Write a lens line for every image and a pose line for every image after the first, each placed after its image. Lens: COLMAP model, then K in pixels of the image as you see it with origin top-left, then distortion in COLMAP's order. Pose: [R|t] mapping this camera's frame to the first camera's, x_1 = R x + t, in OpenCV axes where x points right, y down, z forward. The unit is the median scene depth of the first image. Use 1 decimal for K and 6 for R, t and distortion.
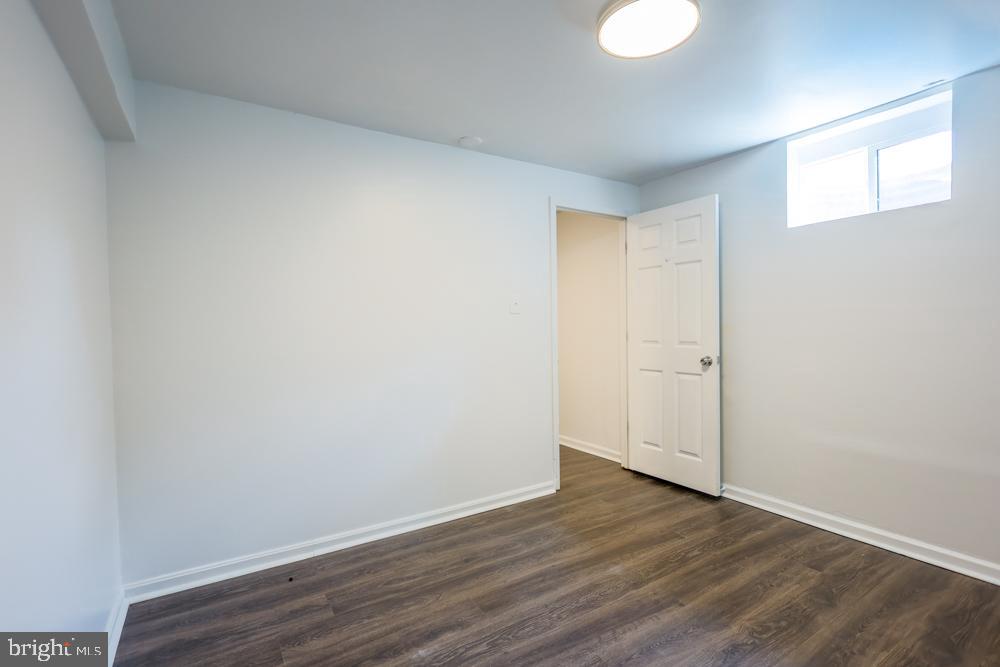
lens RADIAL K [[462.6, 0, 499.6], [0, 462.6, 330.9], [0, 0, 1]] dist [-0.005557, -0.000365]
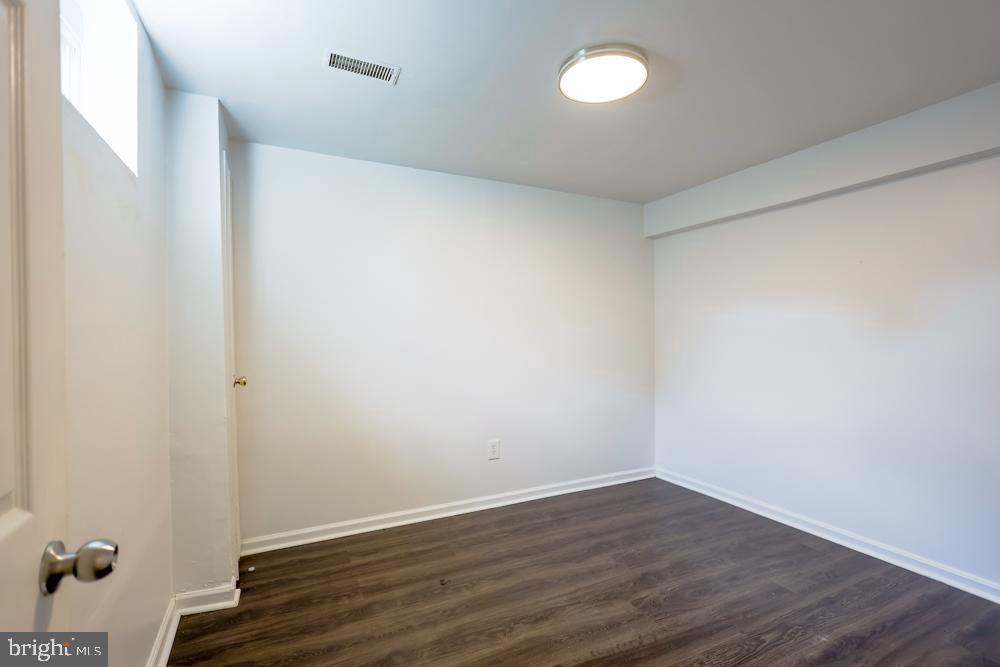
lens RADIAL K [[462.6, 0, 516.9], [0, 462.6, 329.4], [0, 0, 1]] dist [-0.005557, -0.000365]
pose [[-0.997172, 0.024613, 0.071007, 0.434382], [0.024758, 0.999693, 0.001164, -0.041403], [-0.070956, 0.002918, -0.997475, 2.043960]]
